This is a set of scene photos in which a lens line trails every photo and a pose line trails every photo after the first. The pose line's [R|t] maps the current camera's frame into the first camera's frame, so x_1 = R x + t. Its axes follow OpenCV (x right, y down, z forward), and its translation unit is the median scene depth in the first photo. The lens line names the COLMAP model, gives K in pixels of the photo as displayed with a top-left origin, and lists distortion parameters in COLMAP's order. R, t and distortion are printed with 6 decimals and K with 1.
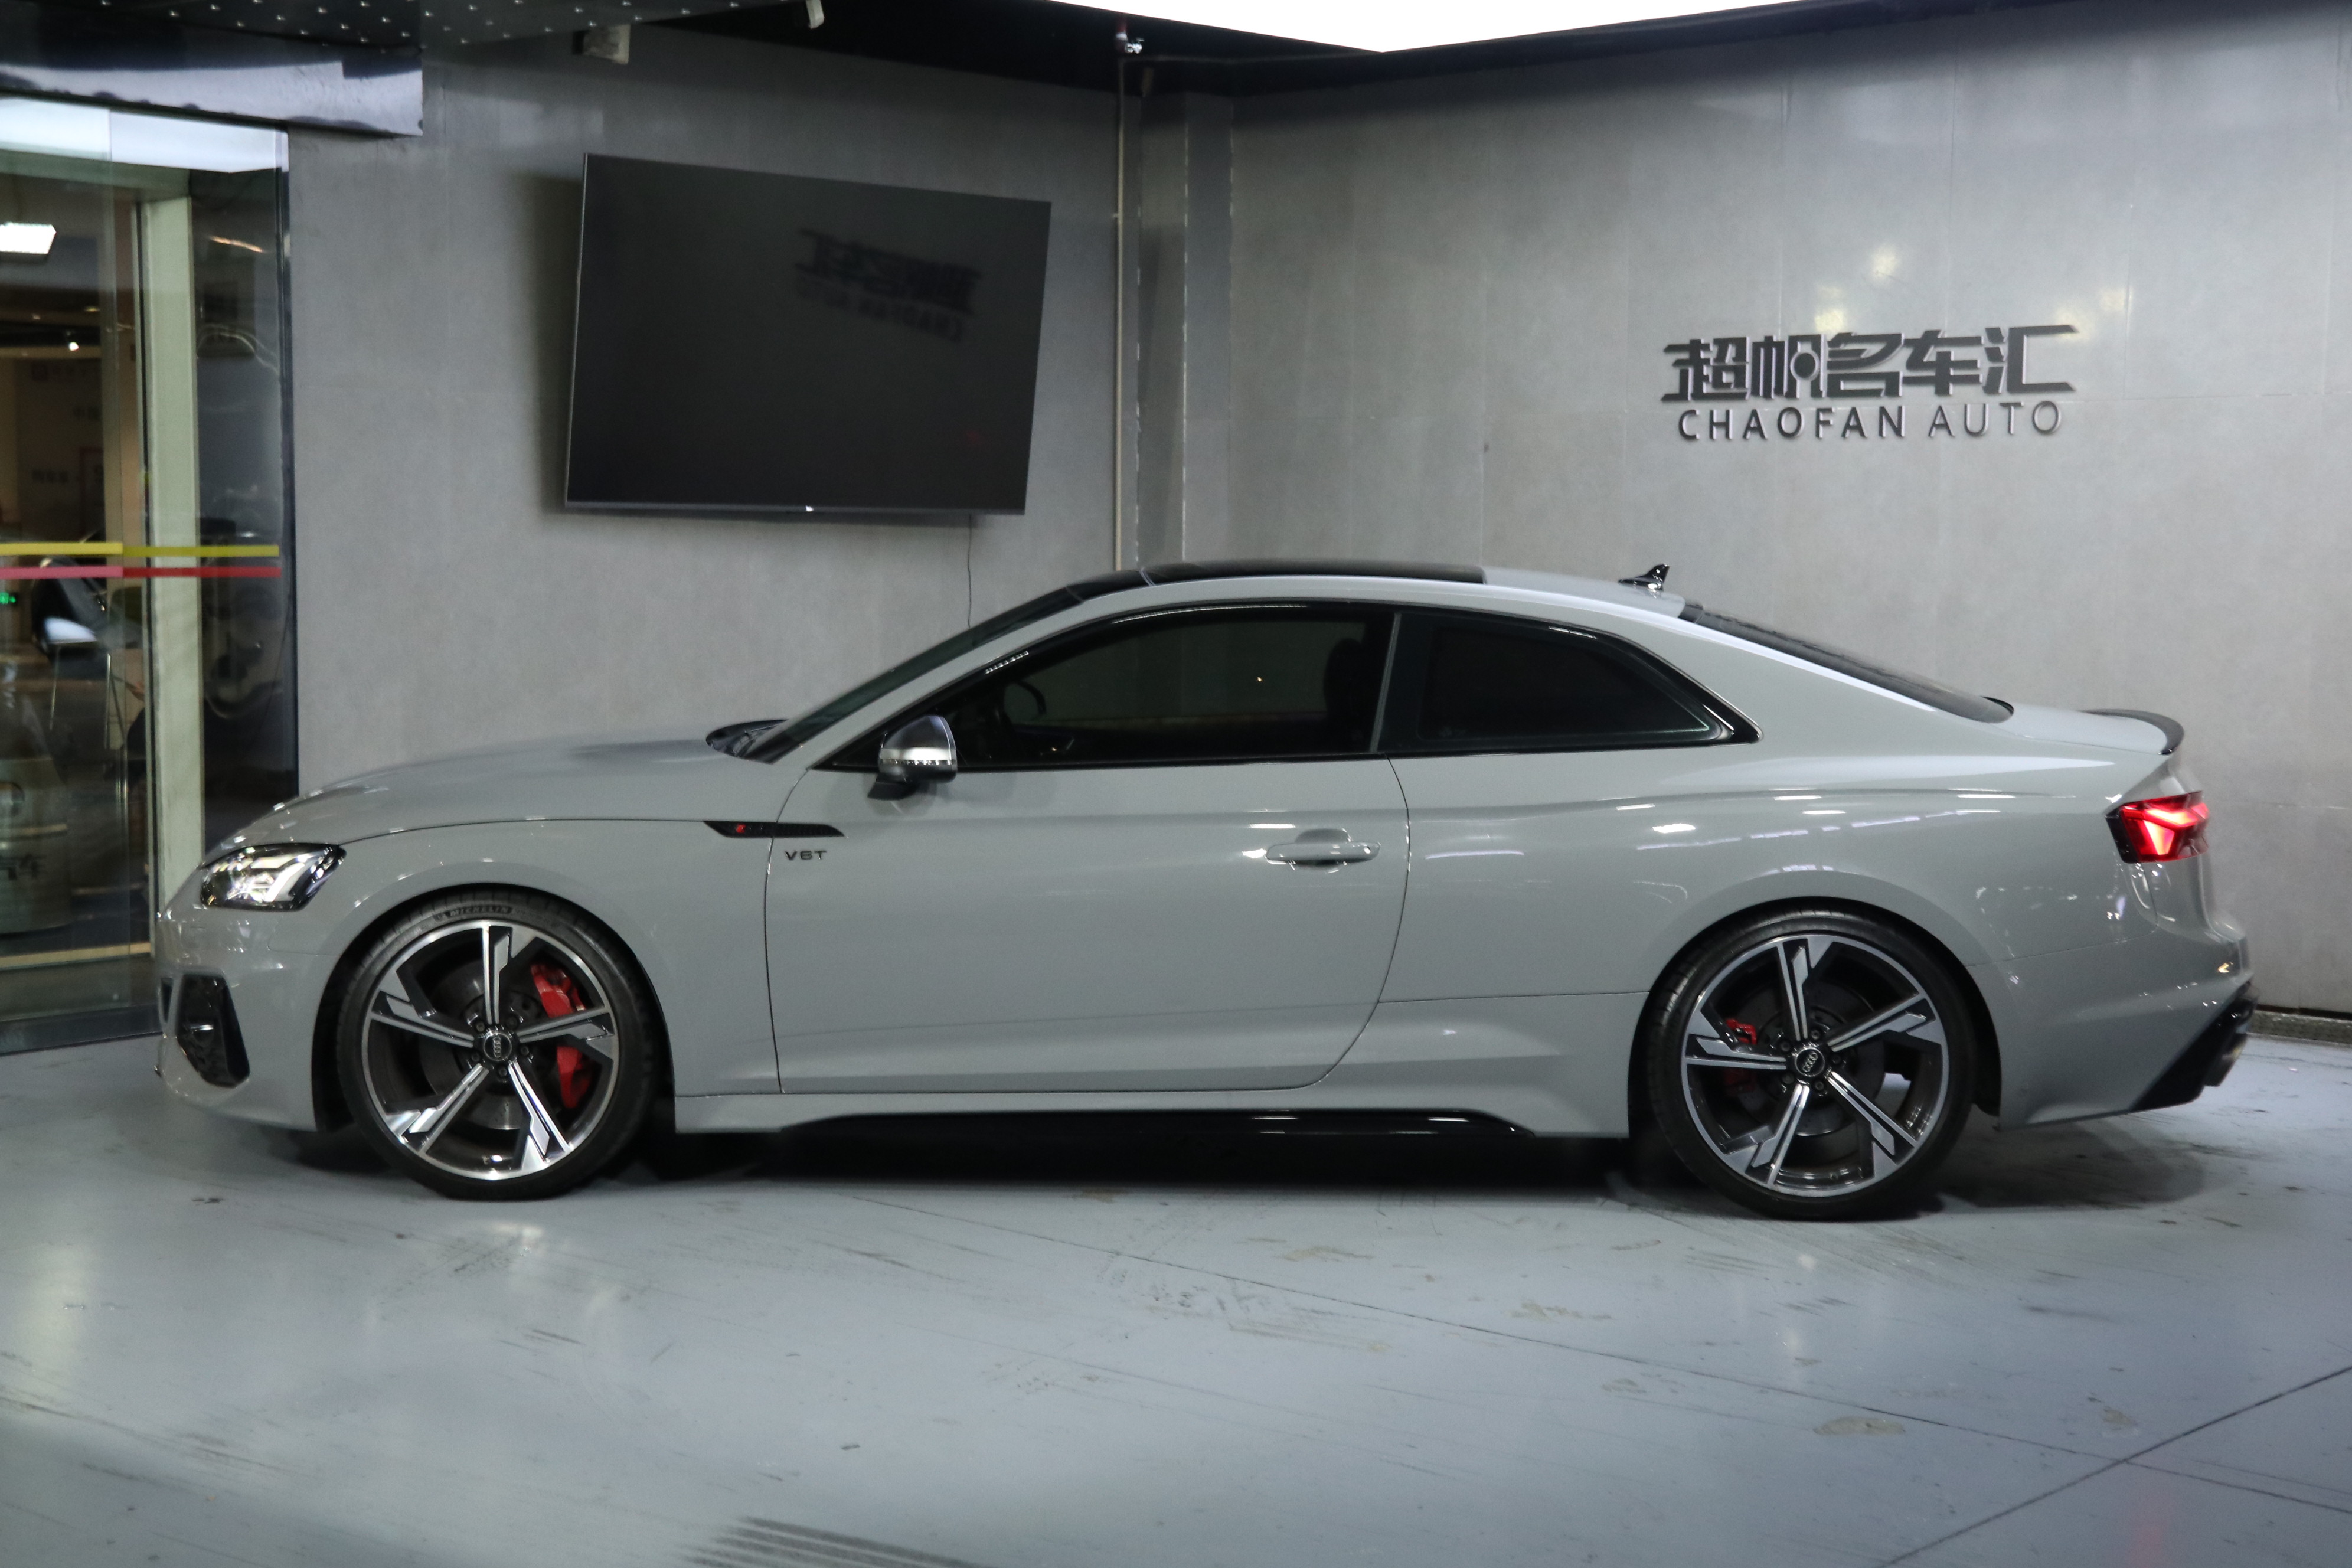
lens RADIAL K [[3224.1, 0, 1173.3], [0, 3224.1, 778.5], [0, 0, 1]] dist [0.121174, 0.000000]
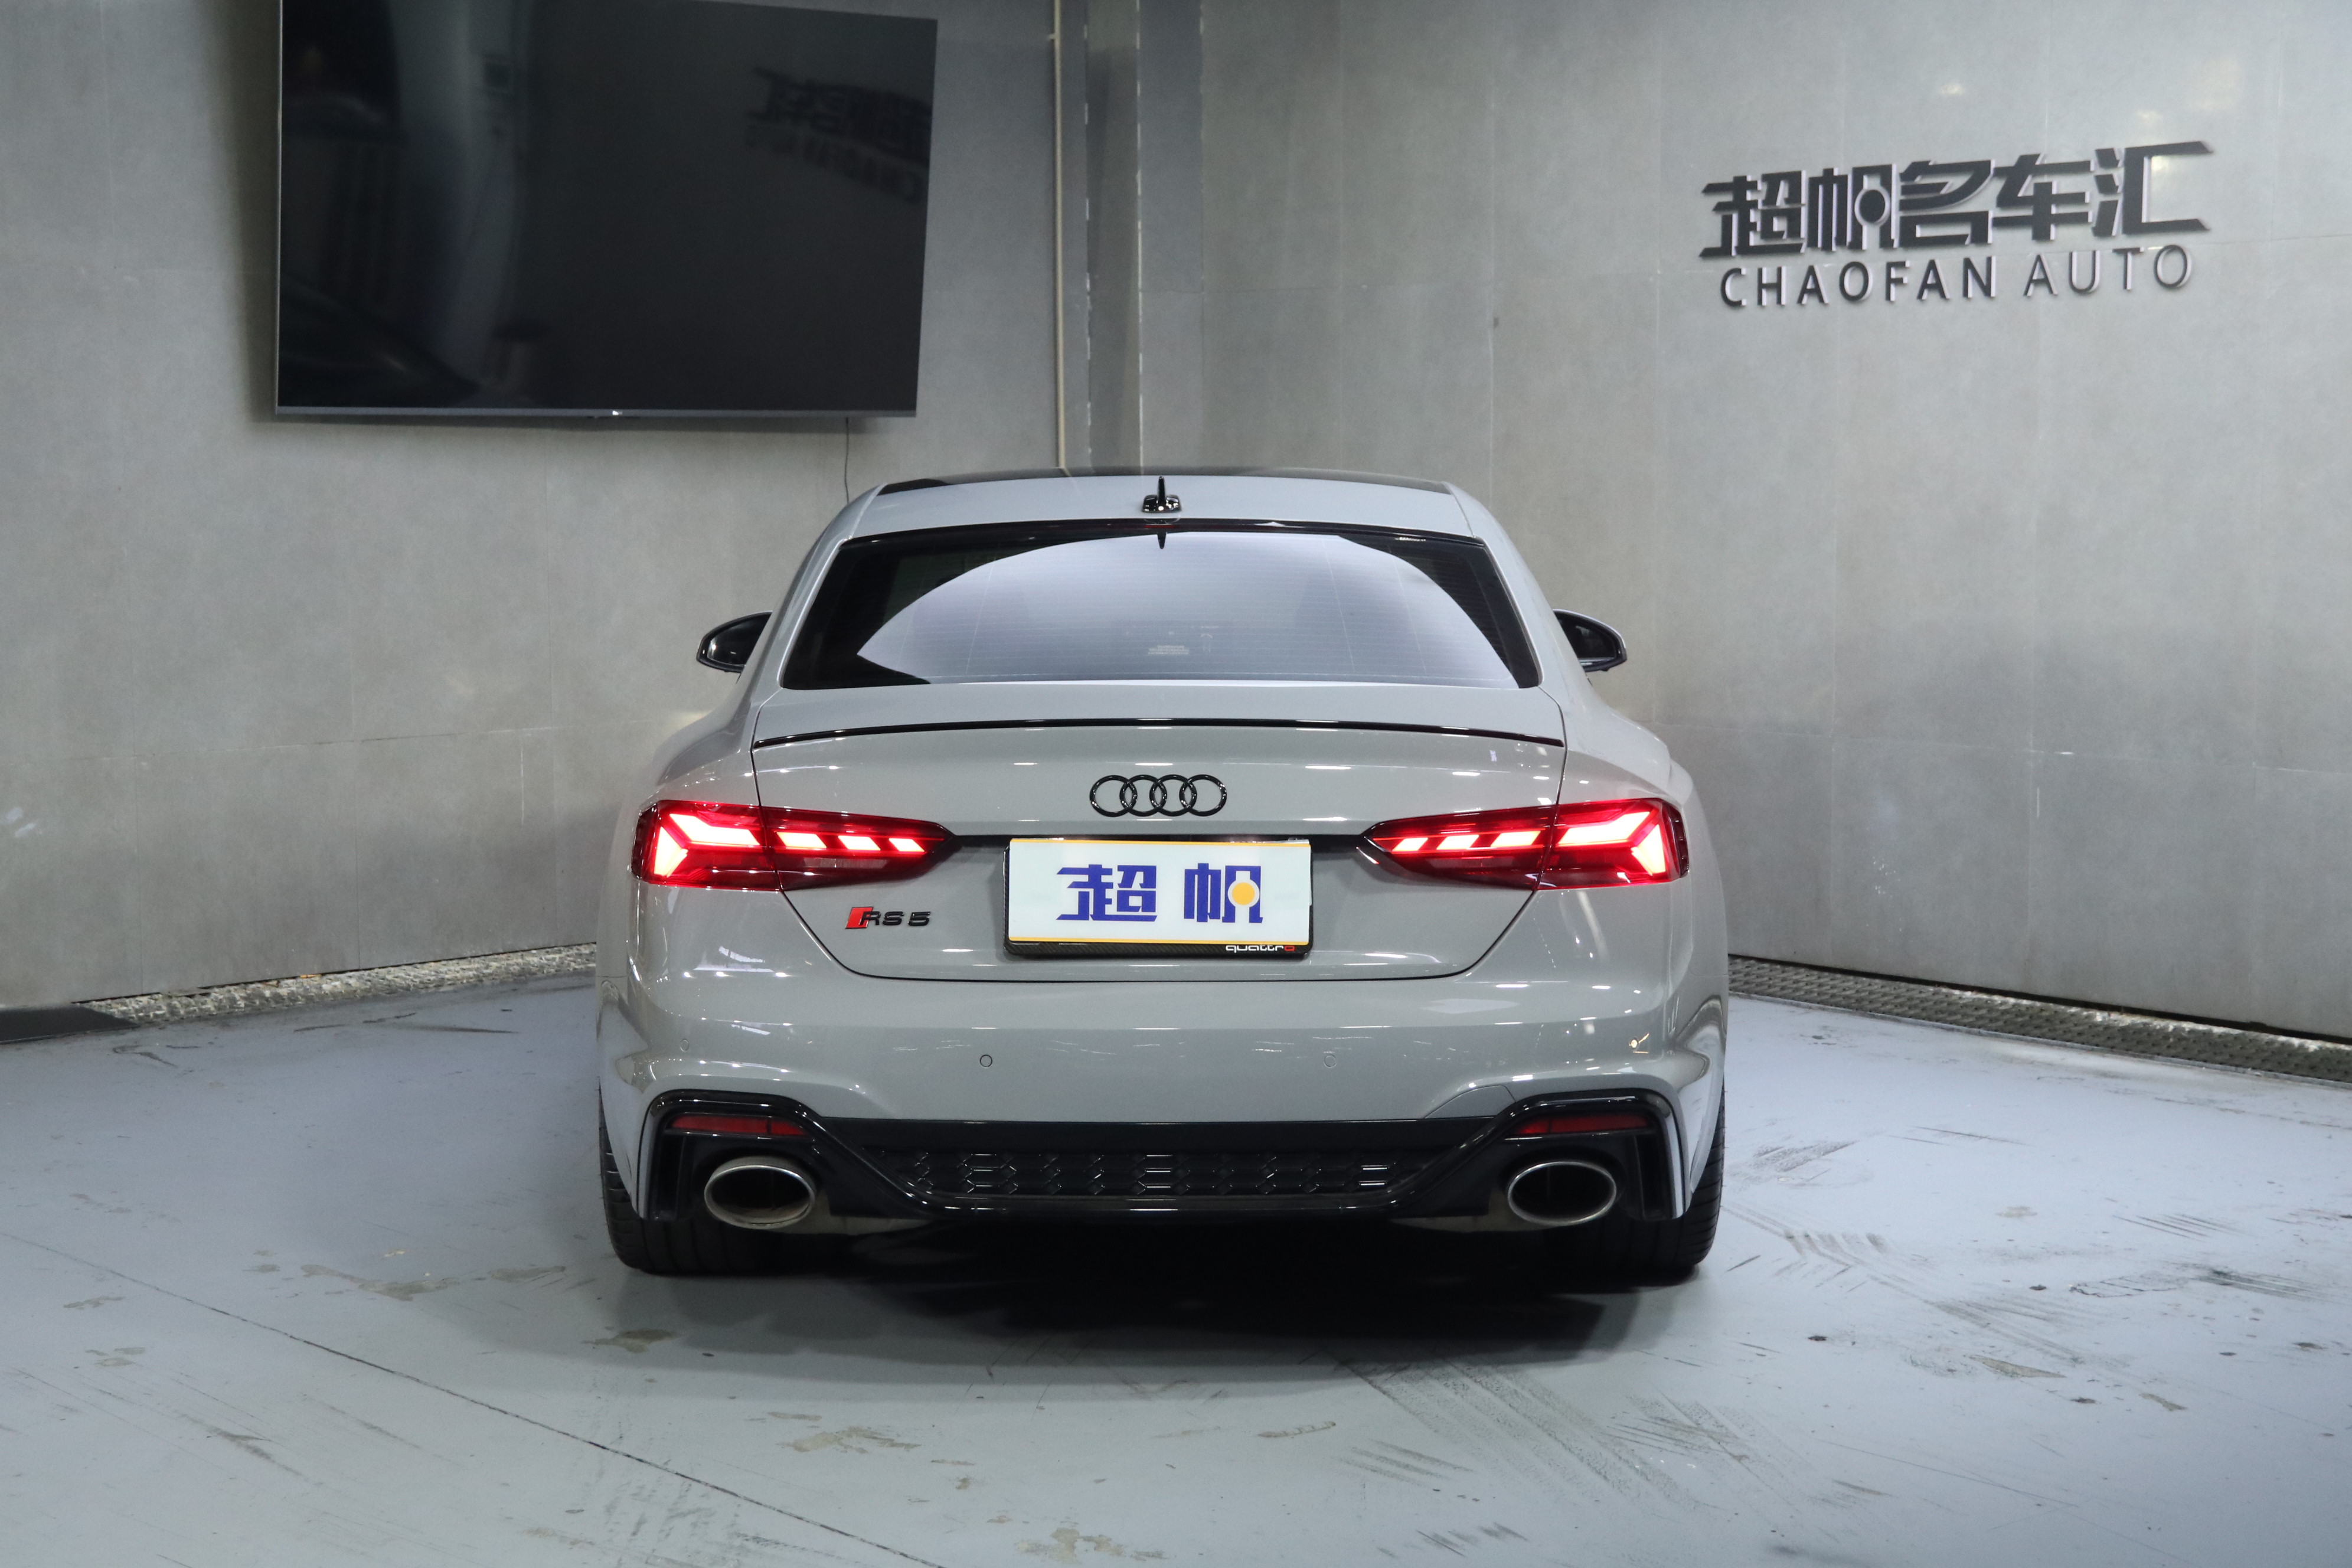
lens RADIAL K [[3638.0, 0, 1174.6], [0, 3638.0, 790.8], [0, 0, 1]] dist [0.189502, 0.000000]
pose [[0.994220, -0.002842, -0.107320, 0.124304], [0.005256, 0.999739, 0.022218, -0.009749], [0.107229, -0.022653, 0.993976, 0.117667]]
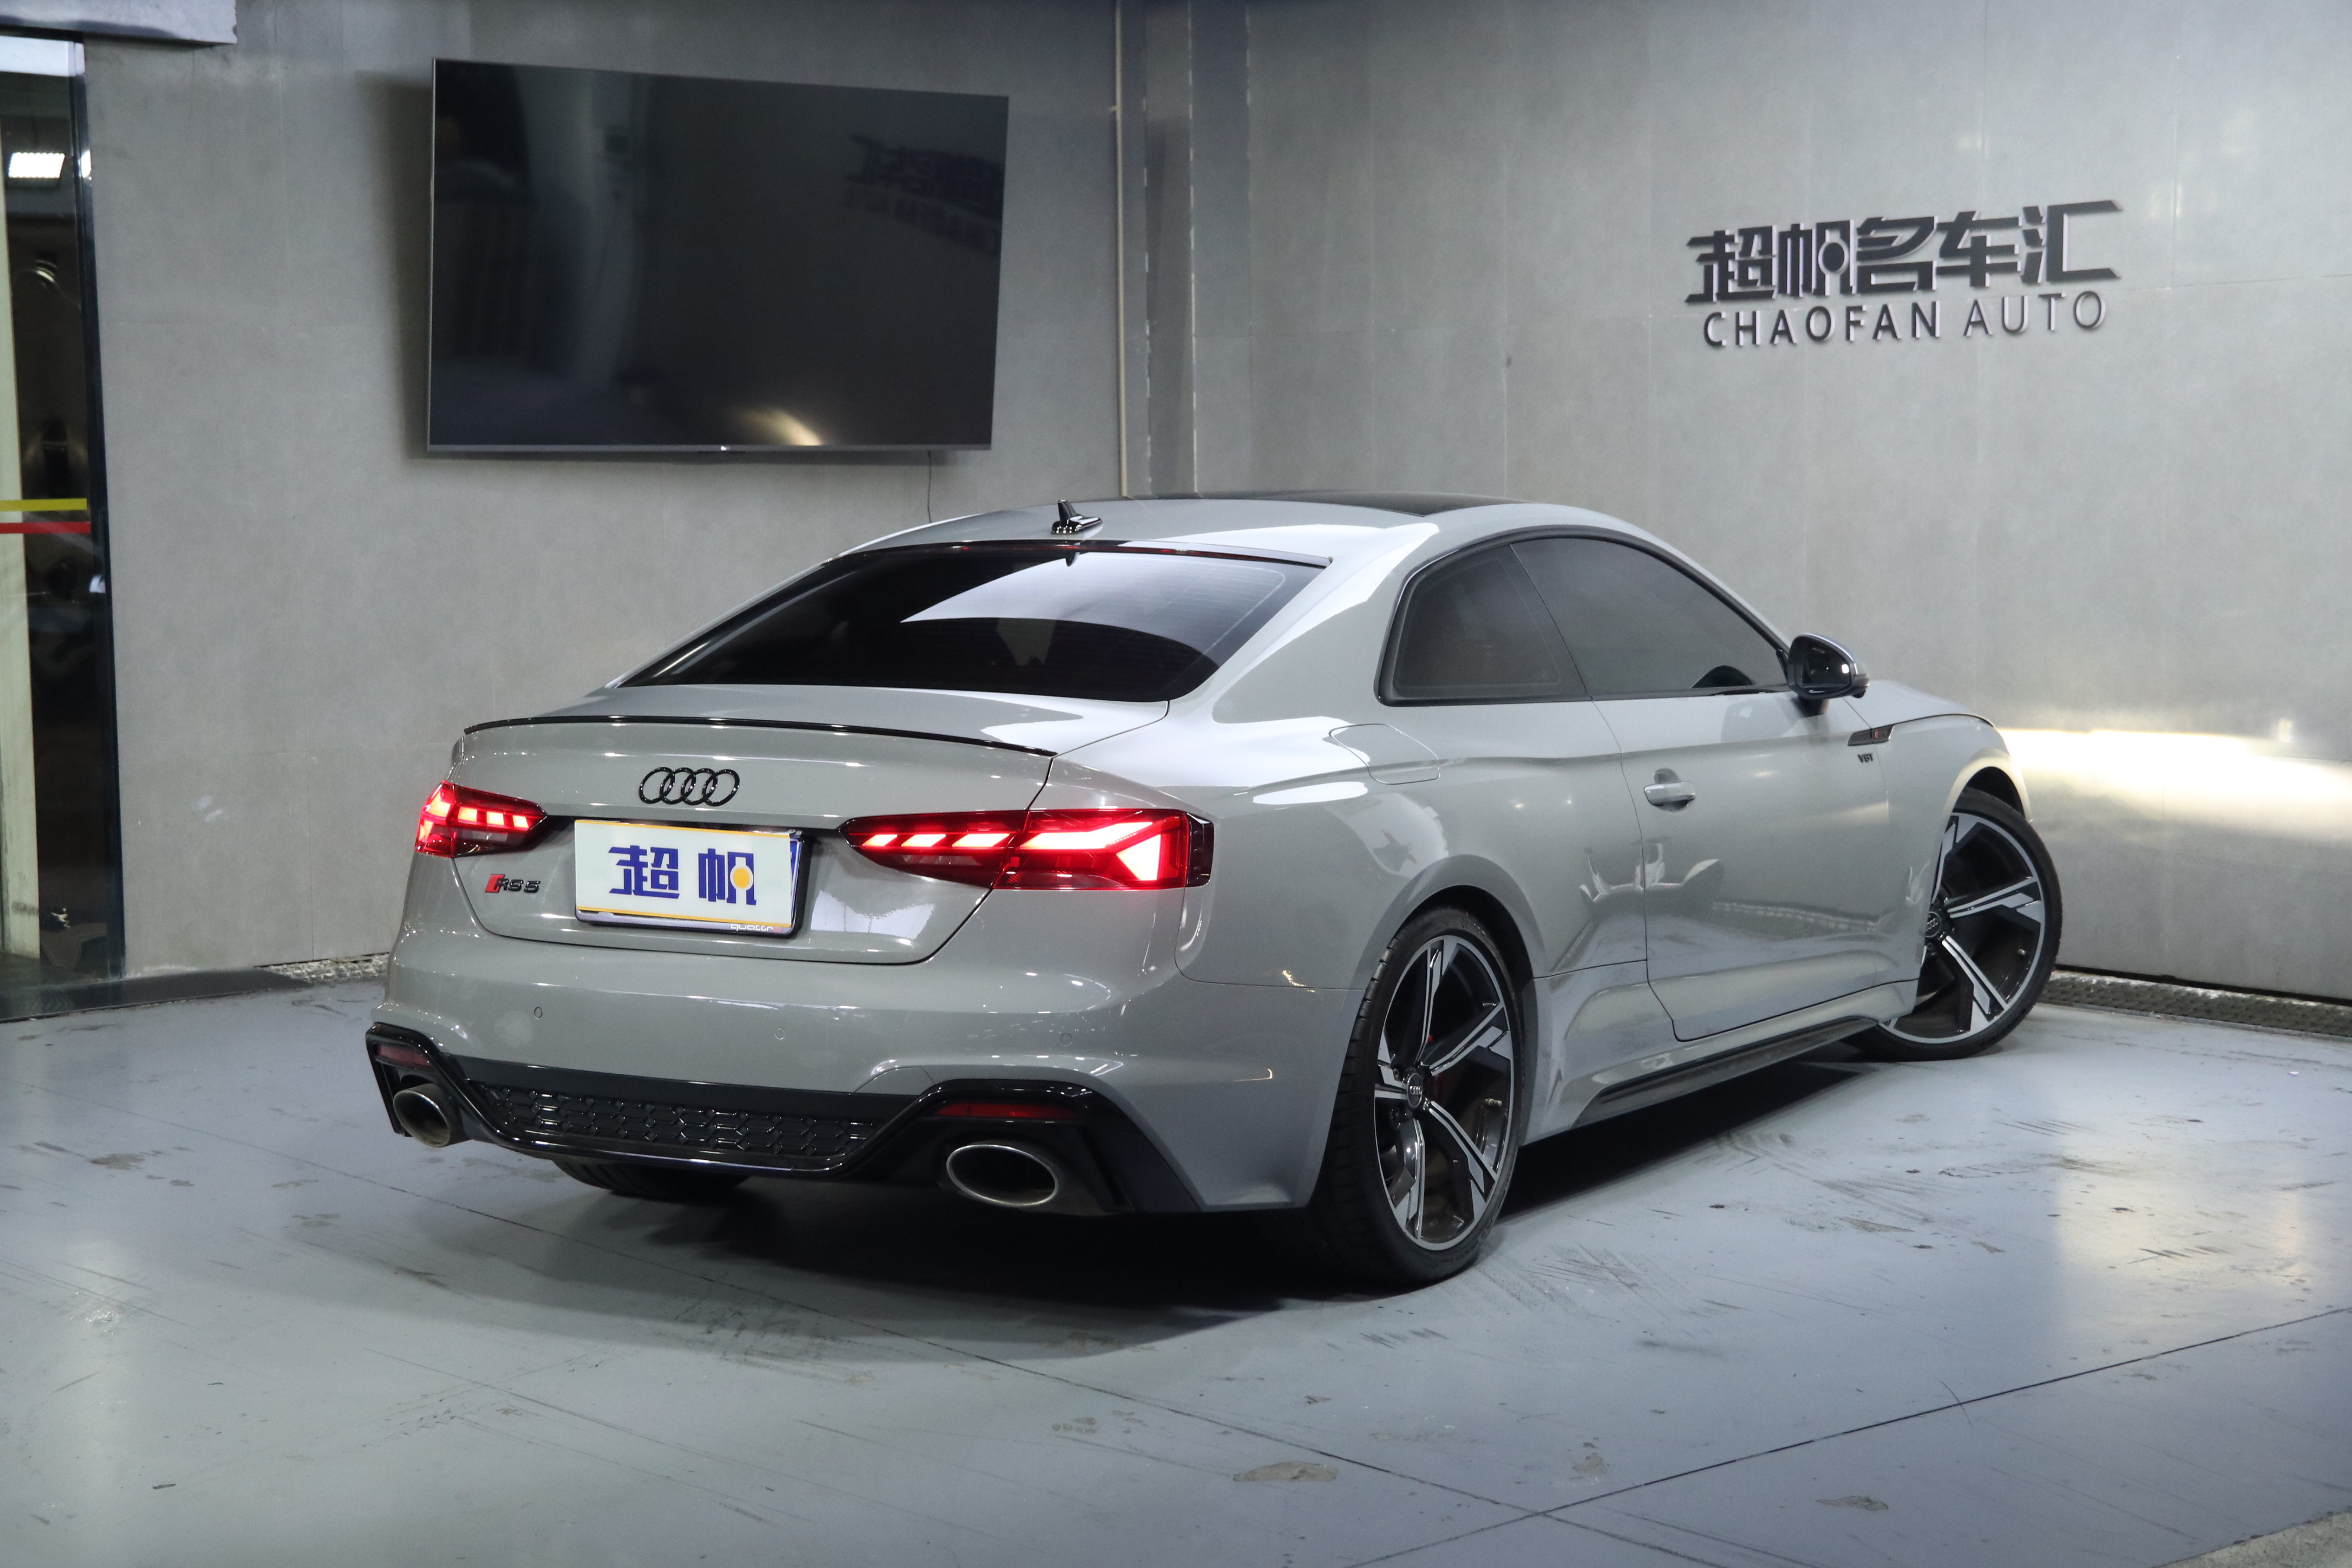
lens RADIAL K [[3638.0, 0, 1181.2], [0, 3638.0, 792.0], [0, 0, 1]] dist [0.189502, 0.000000]
pose [[0.990681, -0.007897, -0.135970, 0.155164], [0.009655, 0.999878, 0.012275, 0.001098], [0.135857, -0.013473, 0.990637, 0.007529]]
